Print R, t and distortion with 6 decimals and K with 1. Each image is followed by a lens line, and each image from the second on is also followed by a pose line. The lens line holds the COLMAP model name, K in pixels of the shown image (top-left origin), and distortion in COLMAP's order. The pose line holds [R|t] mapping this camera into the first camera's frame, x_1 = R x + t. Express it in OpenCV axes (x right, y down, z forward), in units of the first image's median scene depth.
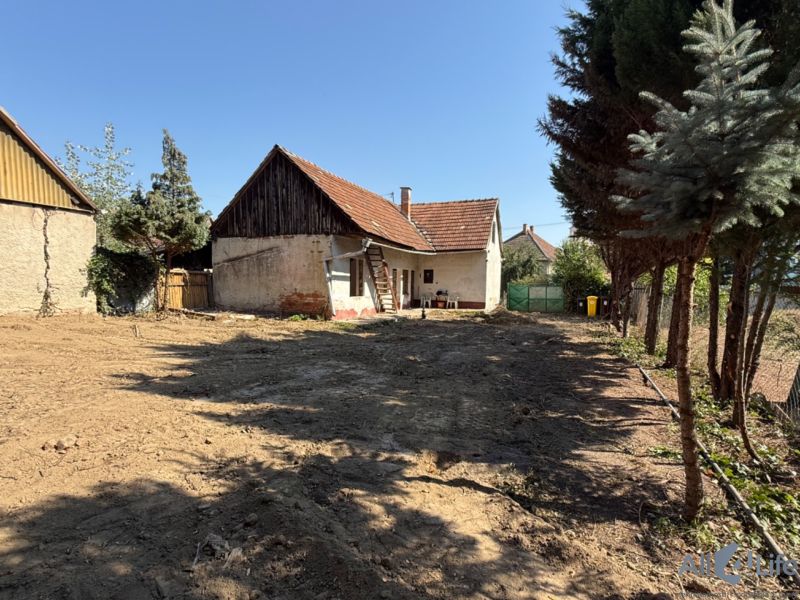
lens RADIAL K [[395.2, 0, 400.0], [0, 395.2, 300.0], [0, 0, 1]] dist [0.000405, 0.000836]
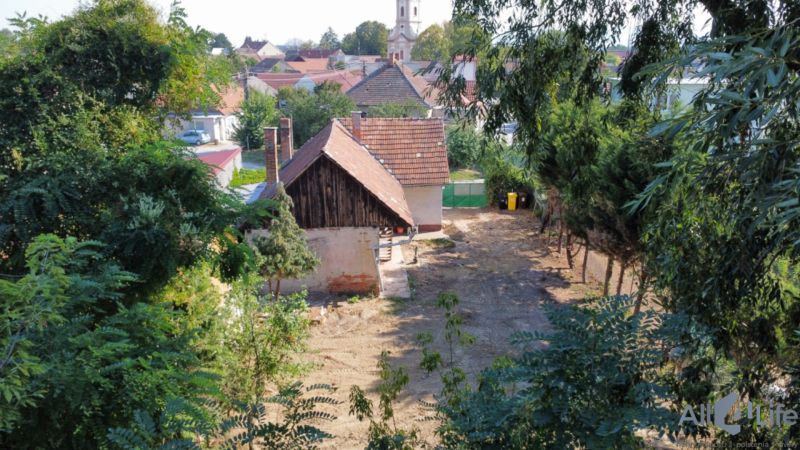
lens RADIAL K [[606.9, 0, 400.0], [0, 606.9, 225.0], [0, 0, 1]] dist [-0.002407, 0.000828]
pose [[0.906706, -0.131024, 0.400896, -0.821358], [0.034214, 0.970239, 0.239719, -0.590429], [-0.420374, -0.203638, 0.884204, -0.614205]]
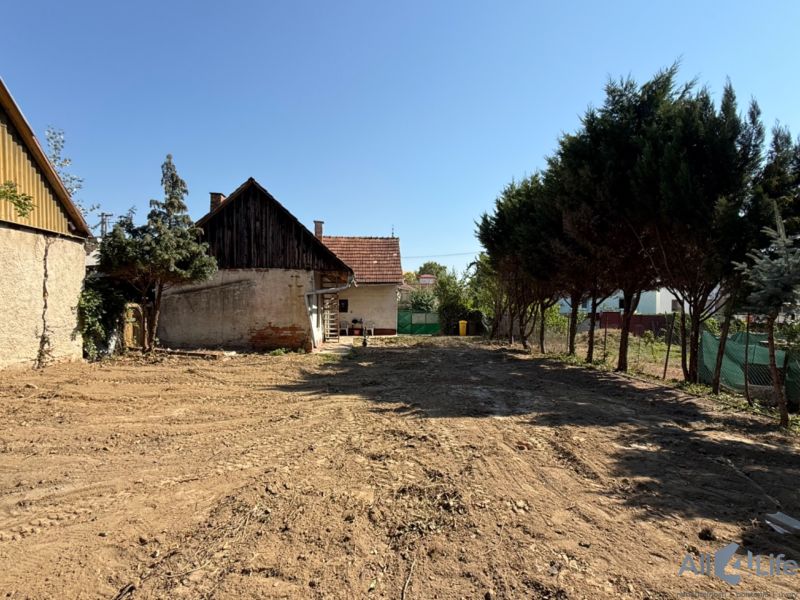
lens RADIAL K [[395.2, 0, 400.0], [0, 395.2, 300.0], [0, 0, 1]] dist [0.000405, 0.000836]
pose [[0.897083, 0.003374, 0.441849, -0.418665], [0.022034, 0.998385, -0.052358, -0.026030], [-0.441312, 0.056705, 0.895560, -0.036927]]
